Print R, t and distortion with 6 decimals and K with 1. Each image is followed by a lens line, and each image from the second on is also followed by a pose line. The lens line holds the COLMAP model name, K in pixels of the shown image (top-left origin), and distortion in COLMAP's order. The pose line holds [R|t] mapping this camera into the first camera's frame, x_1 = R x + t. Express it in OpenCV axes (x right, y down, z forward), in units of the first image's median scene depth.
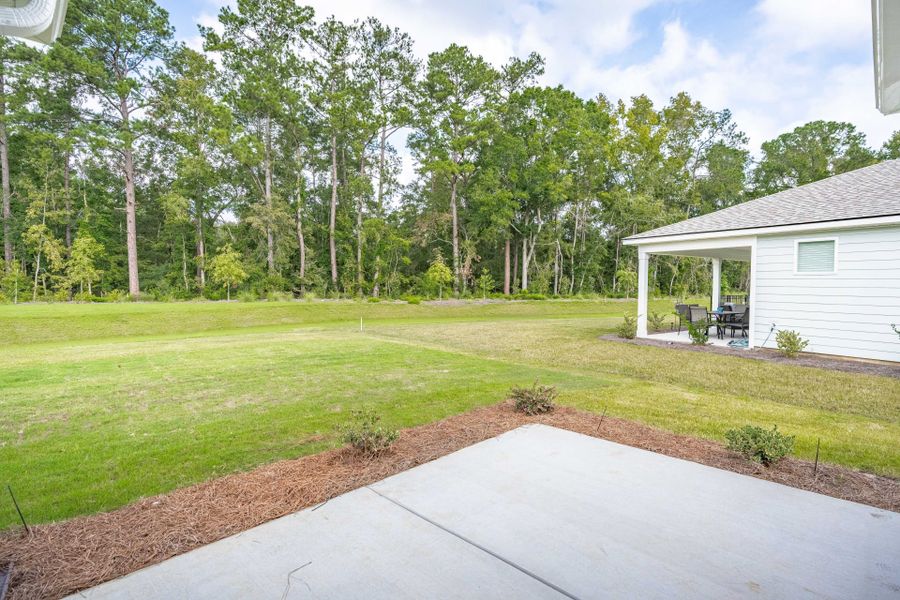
lens RADIAL K [[433.4, 0, 452.2], [0, 433.4, 298.7], [0, 0, 1]] dist [-0.016301, 0.001217]
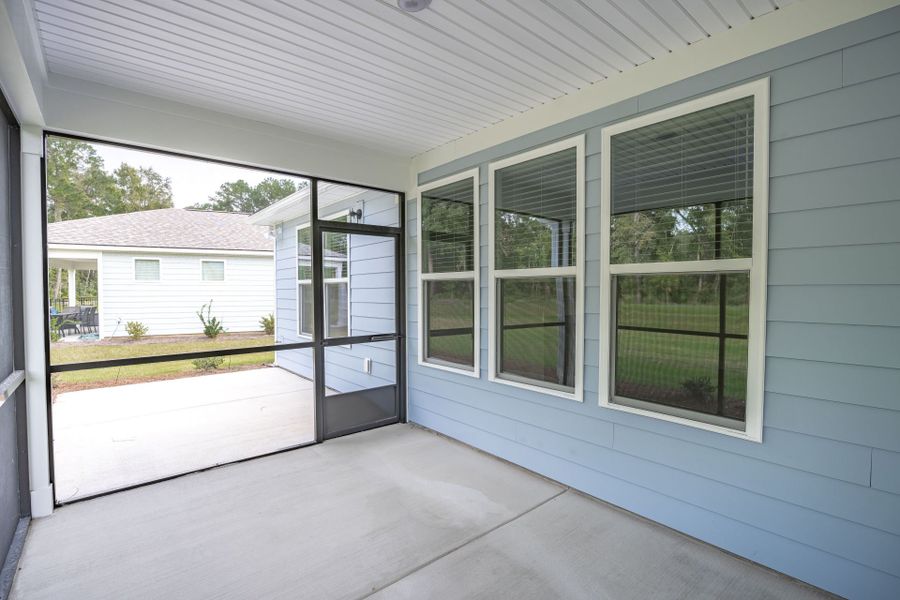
lens RADIAL K [[424.0, 0, 450.0], [0, 424.0, 300.0], [0, 0, 1]] dist [-0.011785, 0.000057]
pose [[0.090723, -0.026755, 0.995517, -0.121975], [0.033819, 0.999145, 0.023771, 0.001212], [-0.995302, 0.031511, 0.091550, -0.039653]]
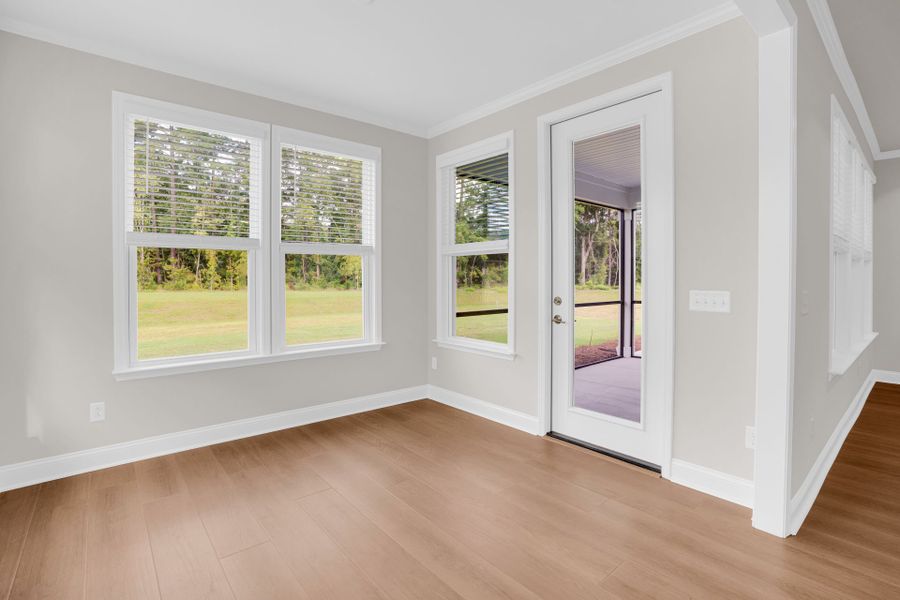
lens RADIAL K [[424.5, 0, 448.5], [0, 424.5, 279.1], [0, 0, 1]] dist [-0.000583, 0.000002]
pose [[0.997337, -0.003247, -0.072862, -0.124112], [0.000979, 0.999515, -0.031139, 0.008705], [0.072928, 0.030985, 0.996856, -0.162571]]
